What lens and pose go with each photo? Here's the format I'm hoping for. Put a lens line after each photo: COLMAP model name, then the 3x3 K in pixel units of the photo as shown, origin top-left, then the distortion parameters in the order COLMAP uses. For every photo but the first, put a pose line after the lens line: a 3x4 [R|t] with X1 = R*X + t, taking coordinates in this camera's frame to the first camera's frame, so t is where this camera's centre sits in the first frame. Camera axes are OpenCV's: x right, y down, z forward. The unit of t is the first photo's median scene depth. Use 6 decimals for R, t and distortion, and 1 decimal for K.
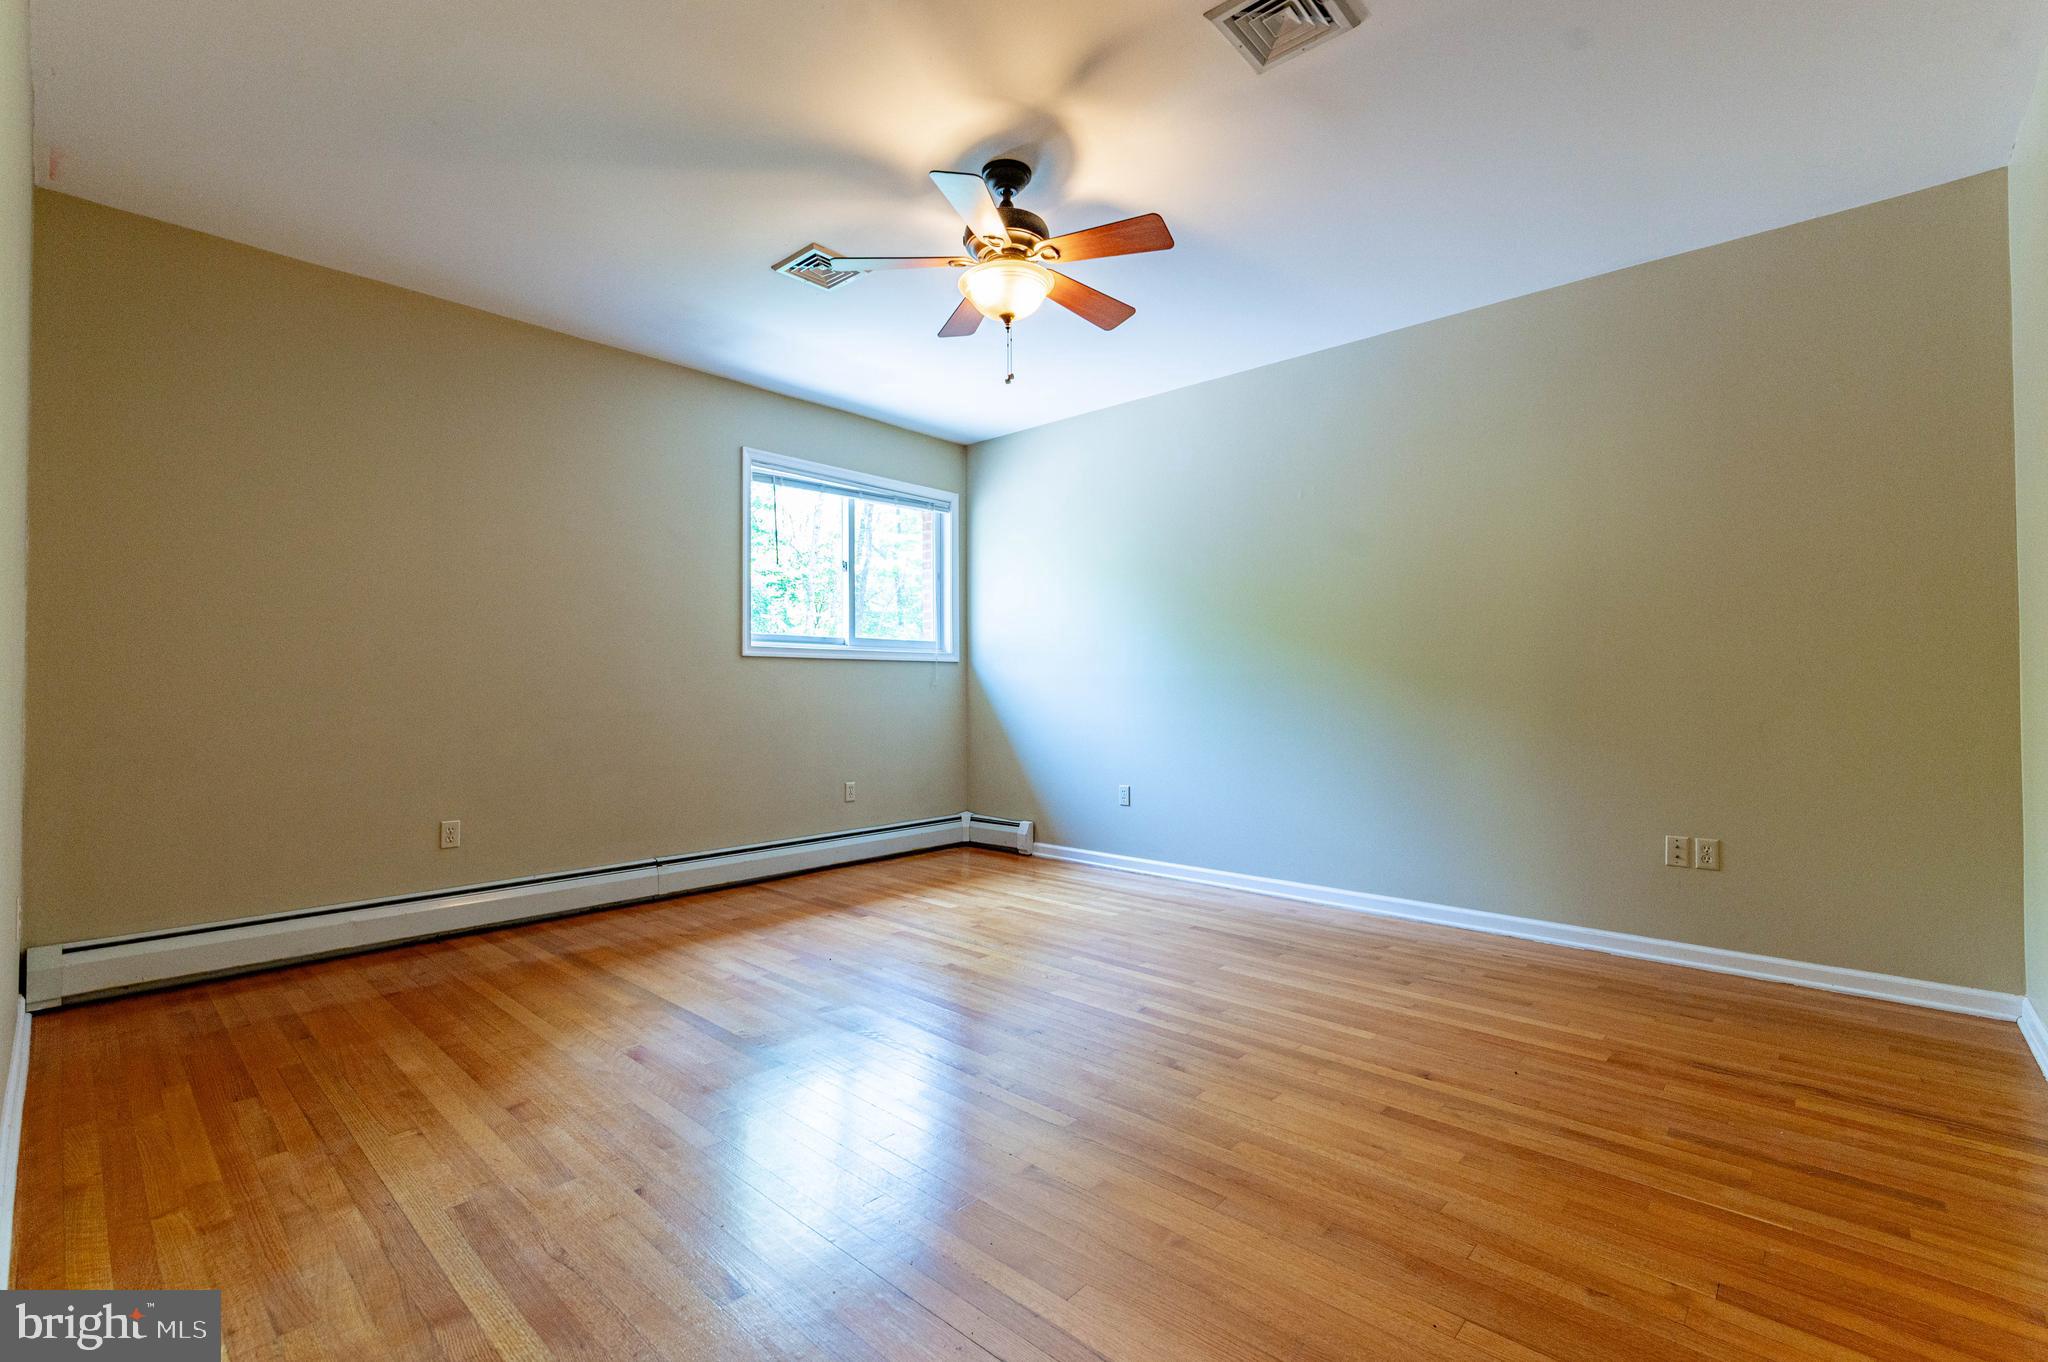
lens RADIAL K [[894.1, 0, 1025.7], [0, 894.1, 691.0], [0, 0, 1]] dist [0.000338, 0.000189]
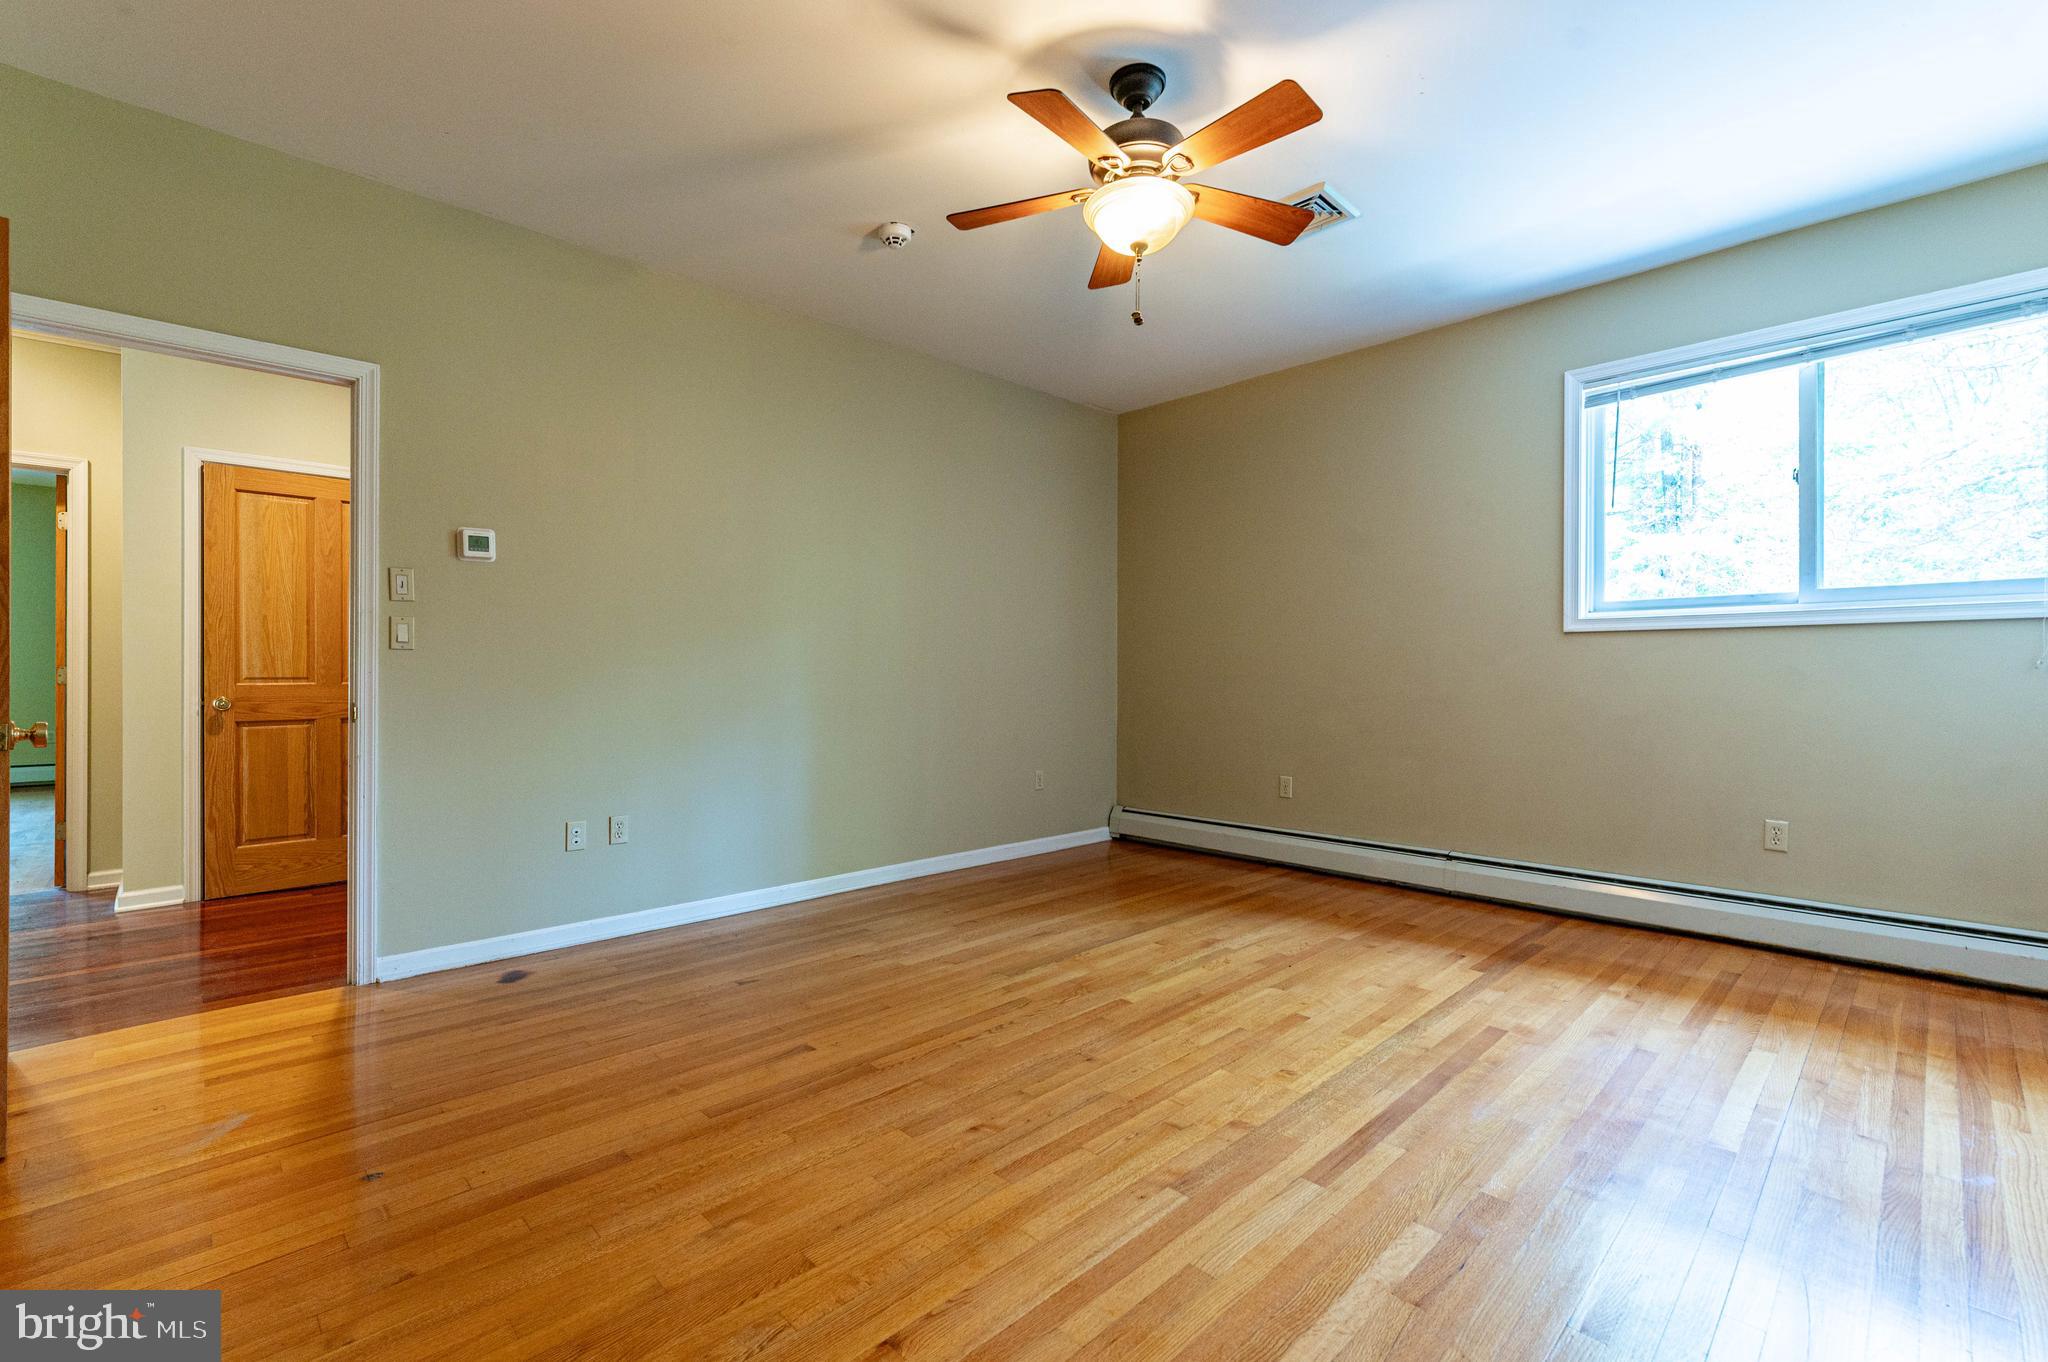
lens RADIAL K [[882.4, 0, 1024.0], [0, 882.4, 681.0], [0, 0, 1]] dist [0.000489, 0.000091]
pose [[-0.057003, 0.009950, -0.998324, 0.515703], [-0.001252, 0.999949, 0.010038, -0.002390], [0.998373, 0.001823, -0.056988, 0.569696]]
